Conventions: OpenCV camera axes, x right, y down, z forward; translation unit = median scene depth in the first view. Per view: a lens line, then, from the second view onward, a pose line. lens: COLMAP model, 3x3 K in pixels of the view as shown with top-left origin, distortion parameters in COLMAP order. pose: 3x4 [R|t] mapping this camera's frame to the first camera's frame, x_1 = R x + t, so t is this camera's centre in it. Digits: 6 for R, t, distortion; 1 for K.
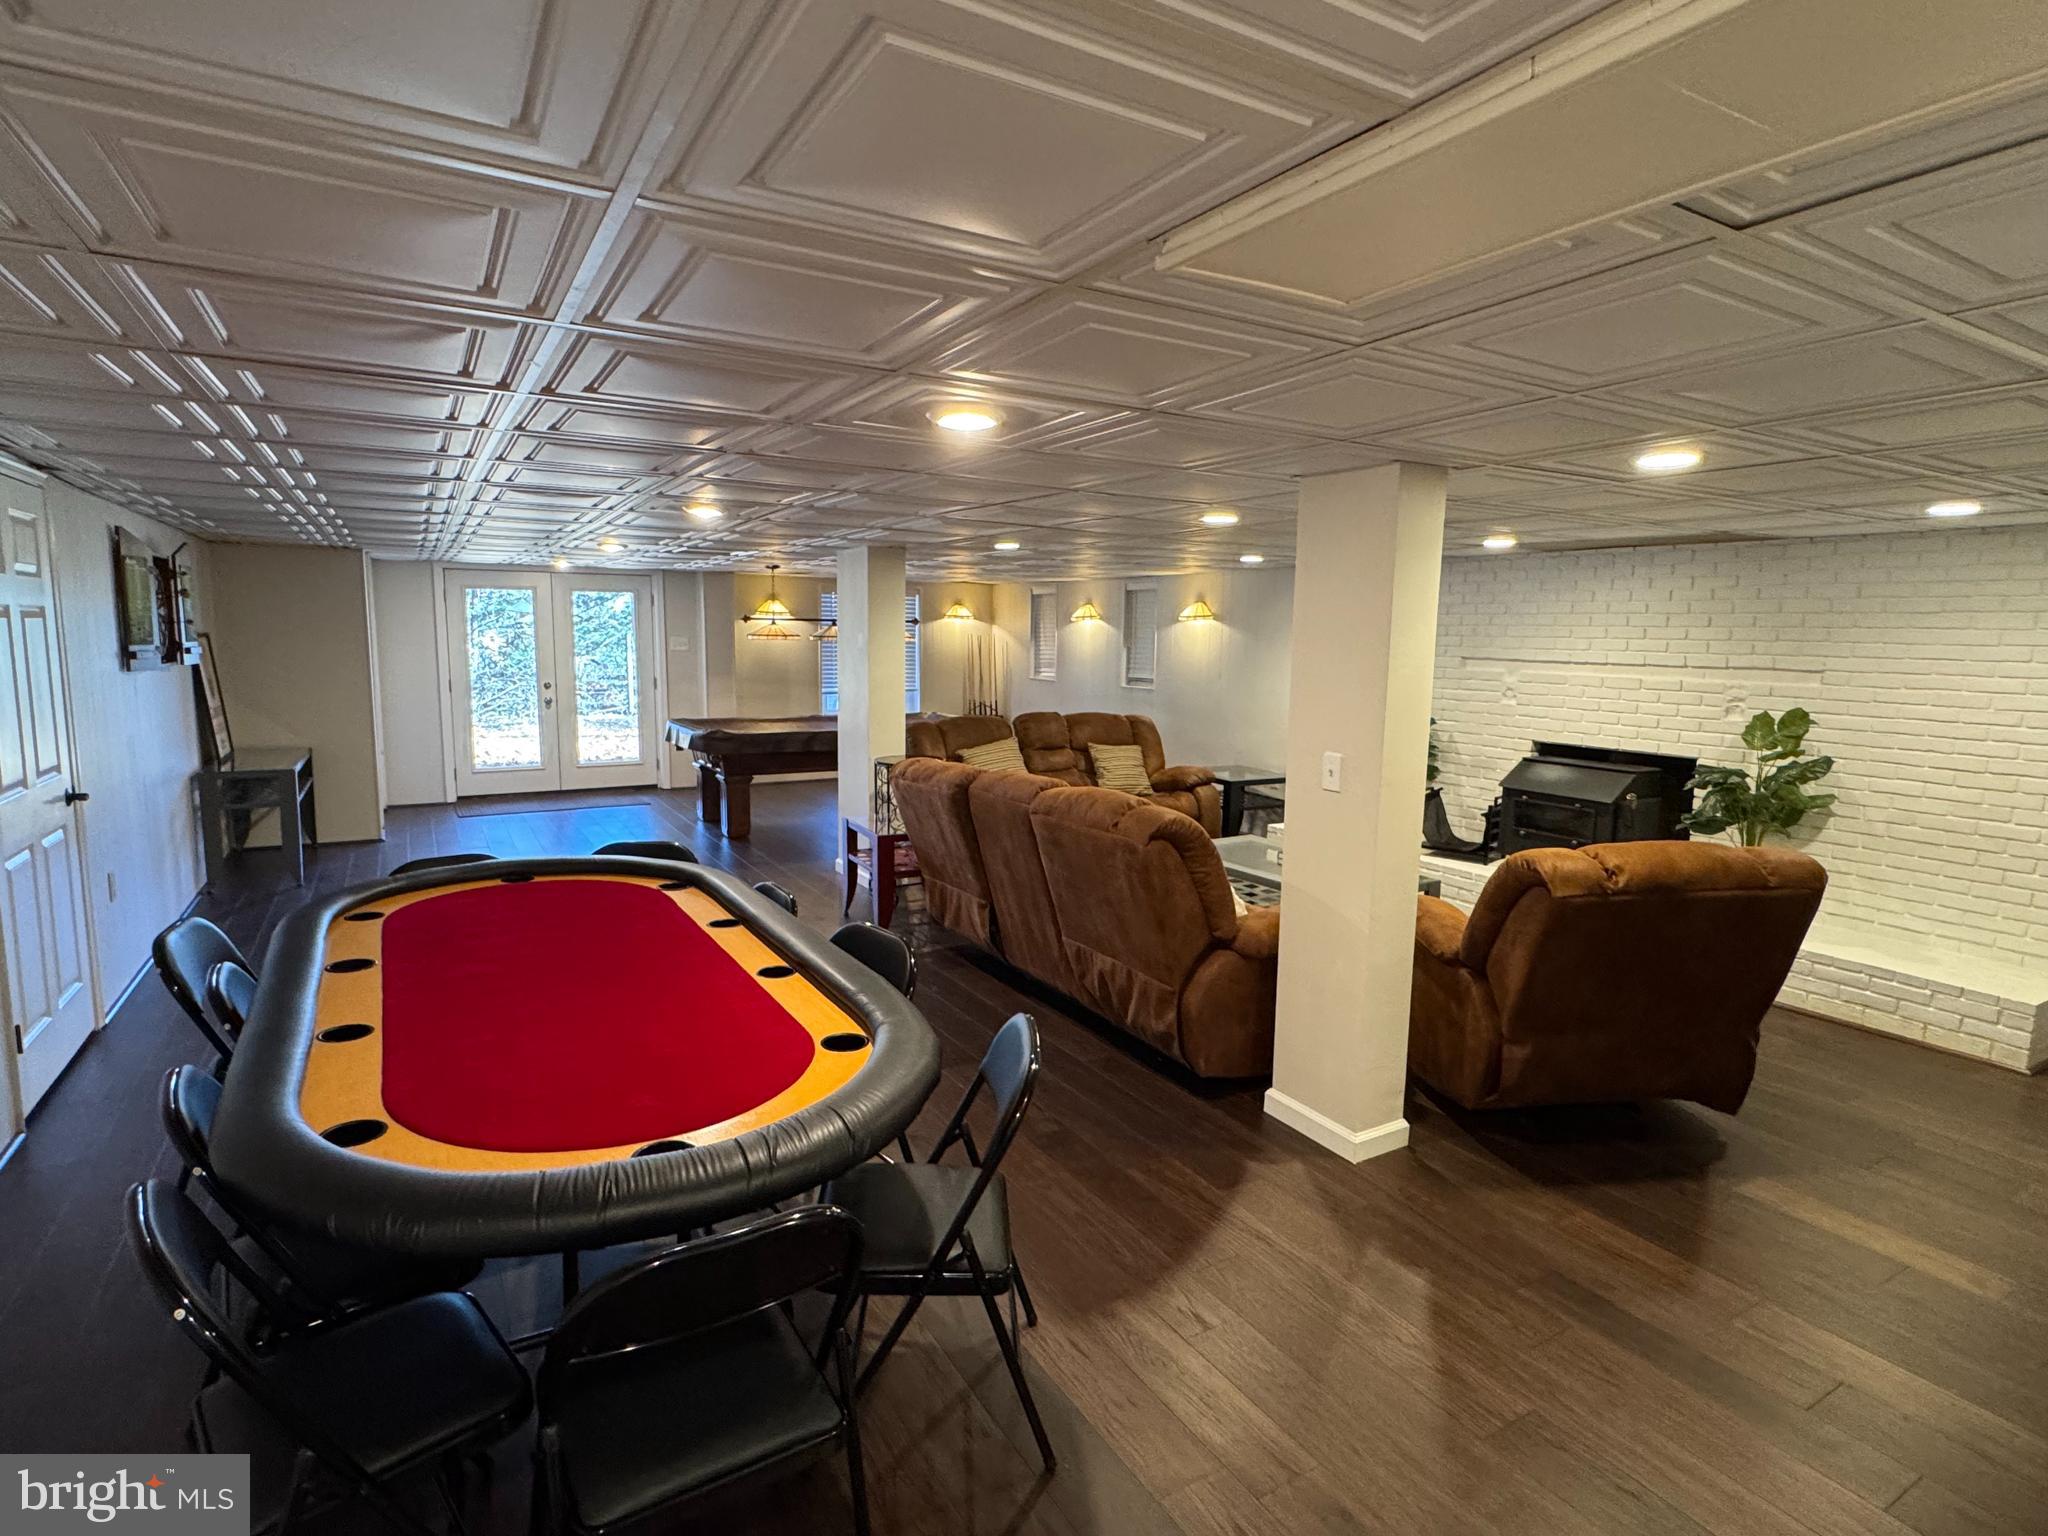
lens RADIAL K [[1057.6, 0, 1023.9], [0, 1057.6, 770.5], [0, 0, 1]] dist [-0.000670, -0.000349]
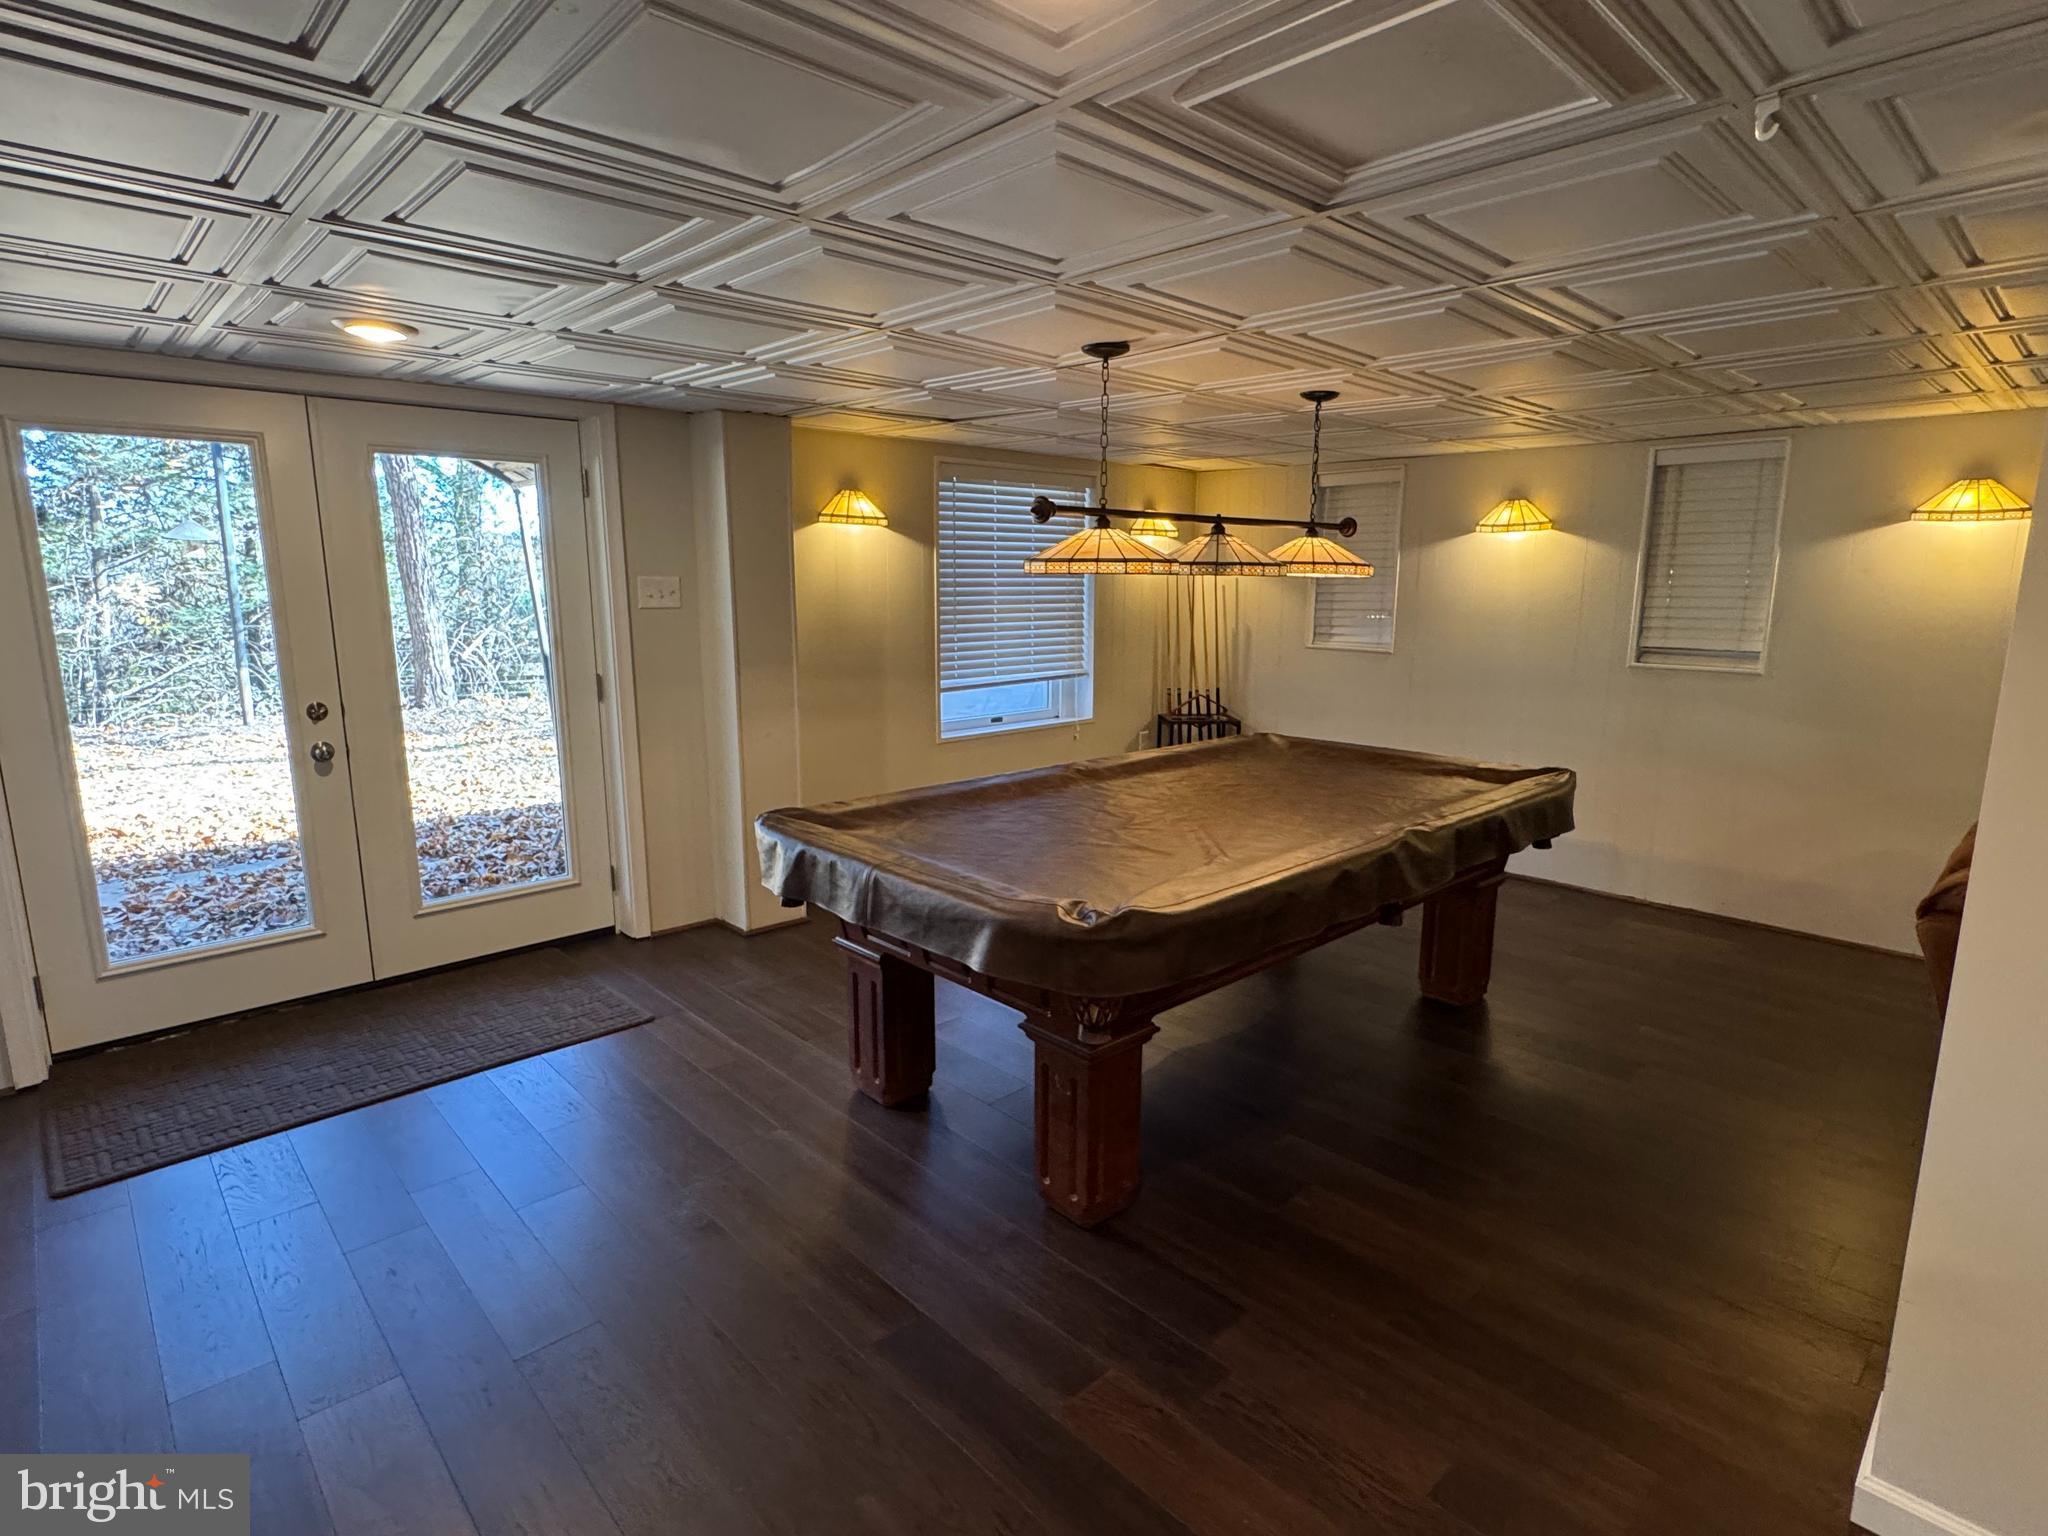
lens RADIAL K [[1057.6, 0, 1029.5], [0, 1057.6, 763.5], [0, 0, 1]] dist [-0.000670, -0.000349]
pose [[0.973147, -0.051218, 0.224412, -0.340335], [0.040388, 0.997799, 0.052588, -0.082902], [-0.226612, -0.042112, 0.973074, 0.680525]]
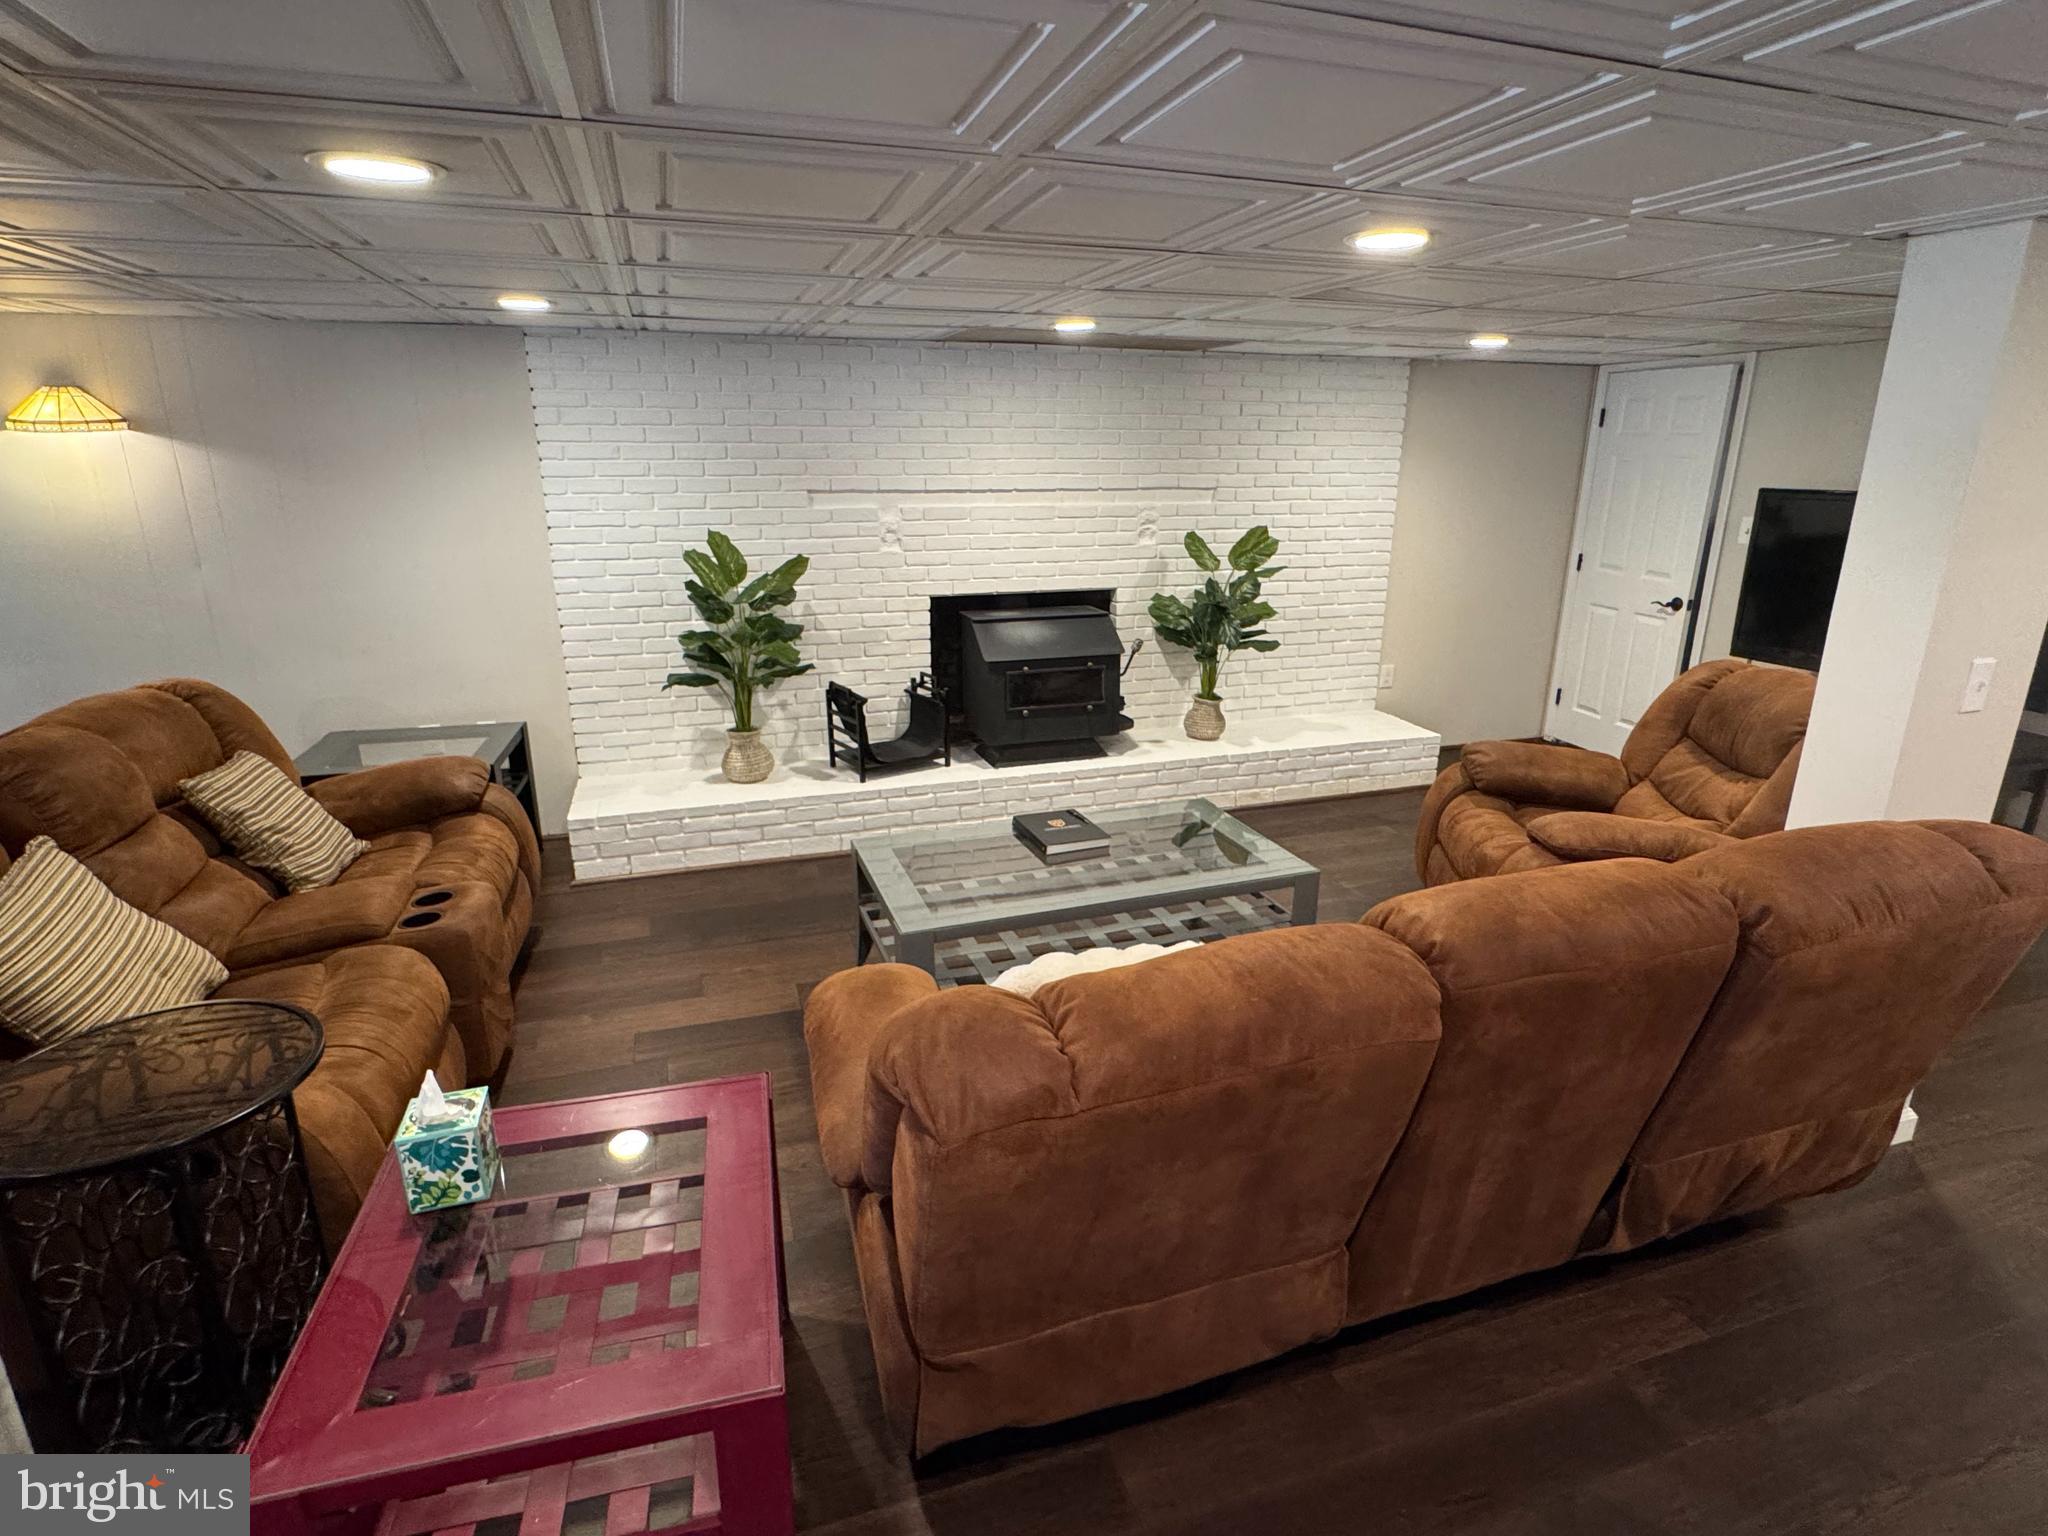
lens RADIAL K [[1057.6, 0, 1026.0], [0, 1057.6, 755.0], [0, 0, 1]] dist [-0.000670, -0.000349]
pose [[0.213816, -0.289482, 0.932997, -0.196277], [0.127819, 0.955163, 0.267067, -0.085930], [-0.968476, 0.062152, 0.241231, 0.562027]]
